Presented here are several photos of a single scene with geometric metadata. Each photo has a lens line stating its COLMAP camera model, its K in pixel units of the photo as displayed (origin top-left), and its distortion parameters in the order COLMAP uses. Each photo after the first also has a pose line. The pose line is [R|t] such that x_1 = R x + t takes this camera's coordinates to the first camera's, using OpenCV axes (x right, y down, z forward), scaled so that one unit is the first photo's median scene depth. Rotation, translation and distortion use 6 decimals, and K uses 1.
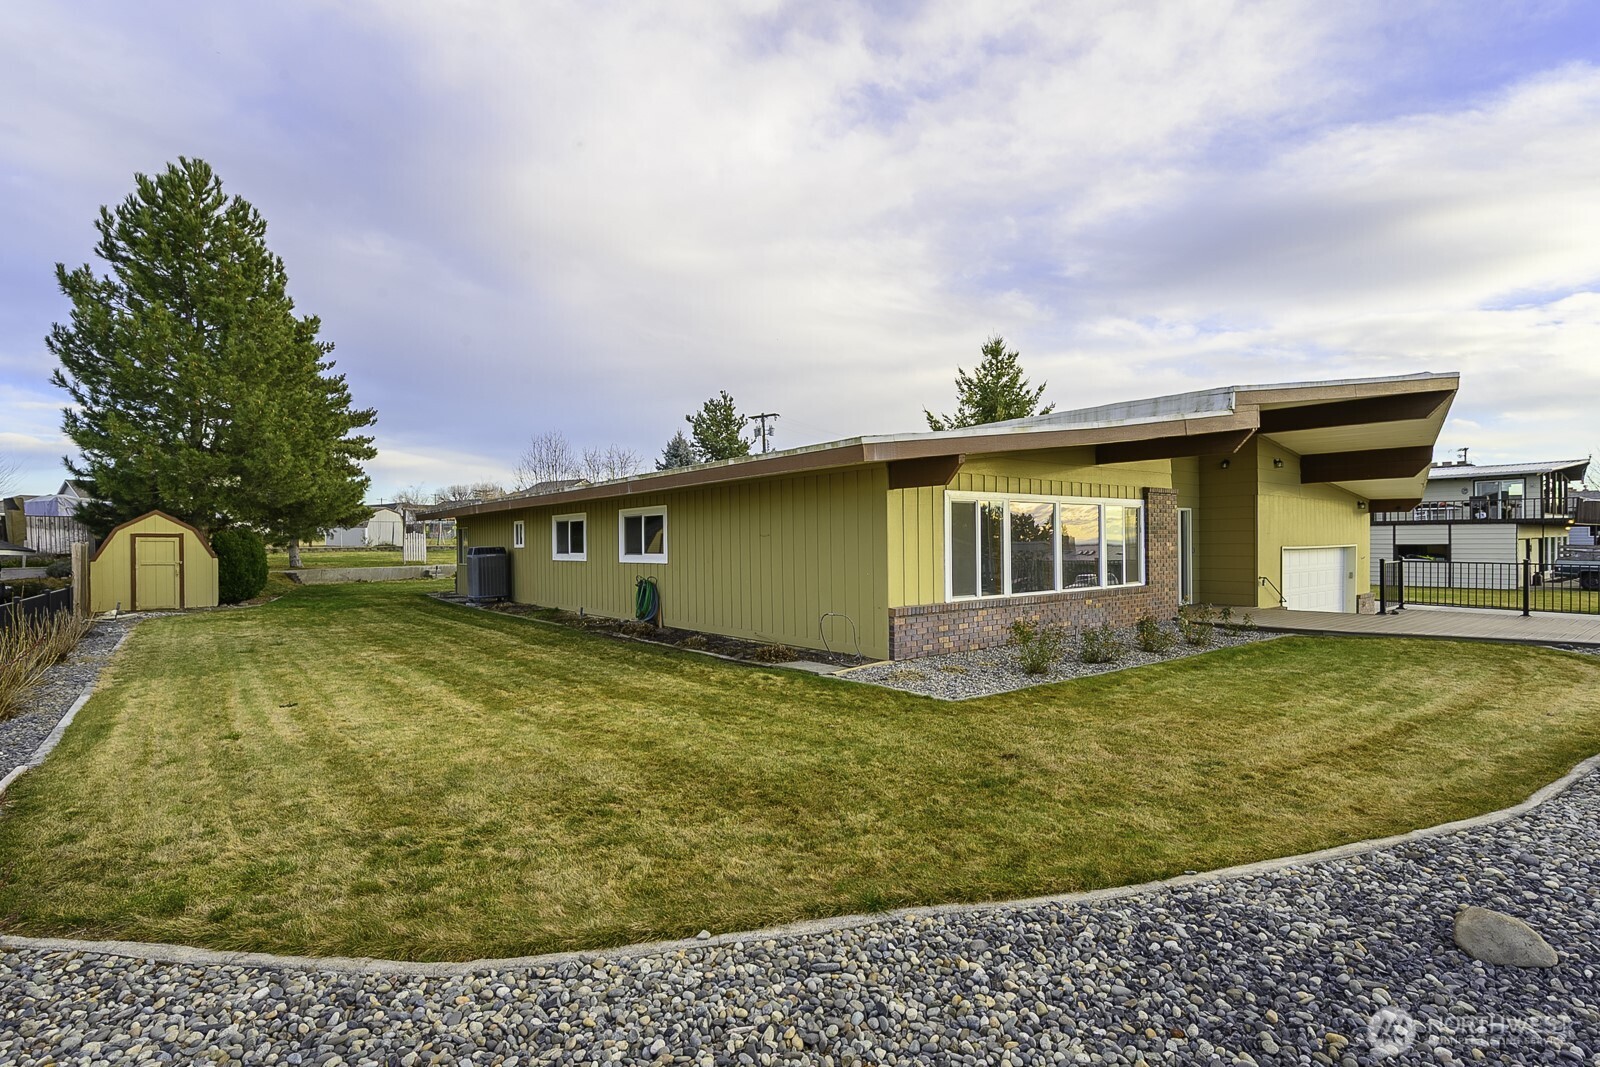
lens RADIAL K [[760.1, 0, 803.4], [0, 760.1, 540.4], [0, 0, 1]] dist [-0.000563, 0.000267]
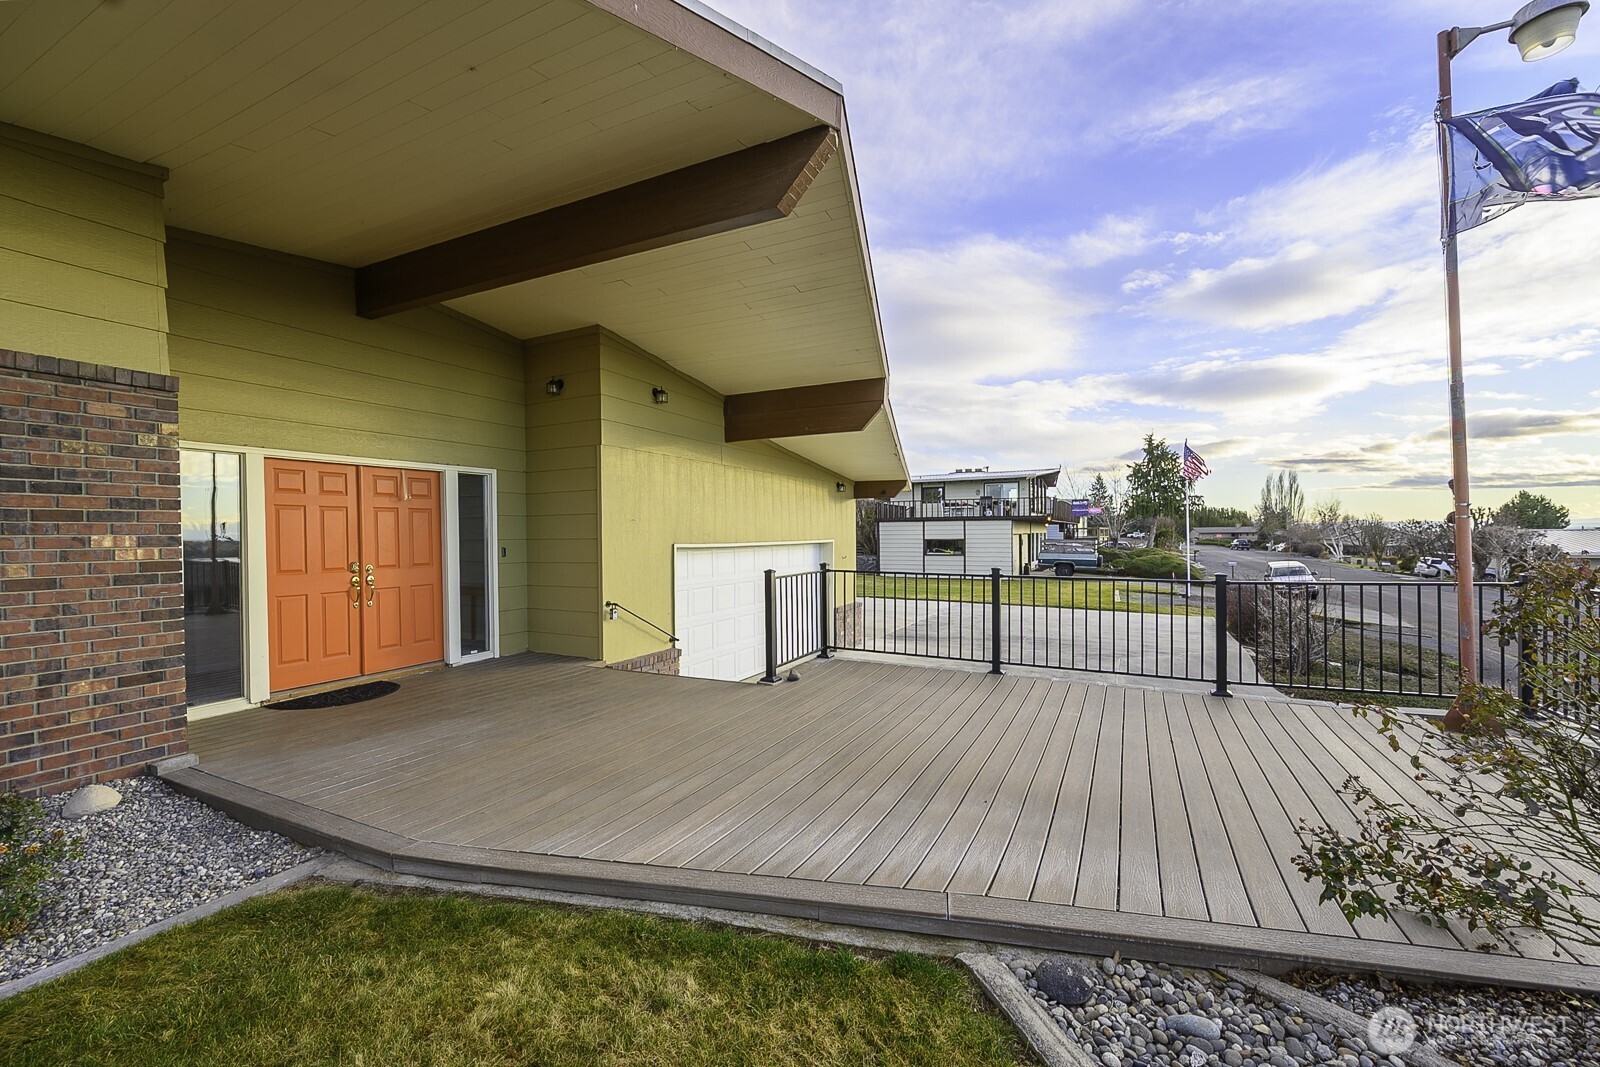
lens RADIAL K [[635.2, 0, 802.4], [0, 635.2, 534.5], [0, 0, 1]] dist [-0.002230, -0.000153]
pose [[0.911497, 0.000628, 0.411307, 0.266493], [0.000469, 0.999997, -0.002566, 0.001041], [-0.411307, 0.002532, 0.911493, 0.268786]]
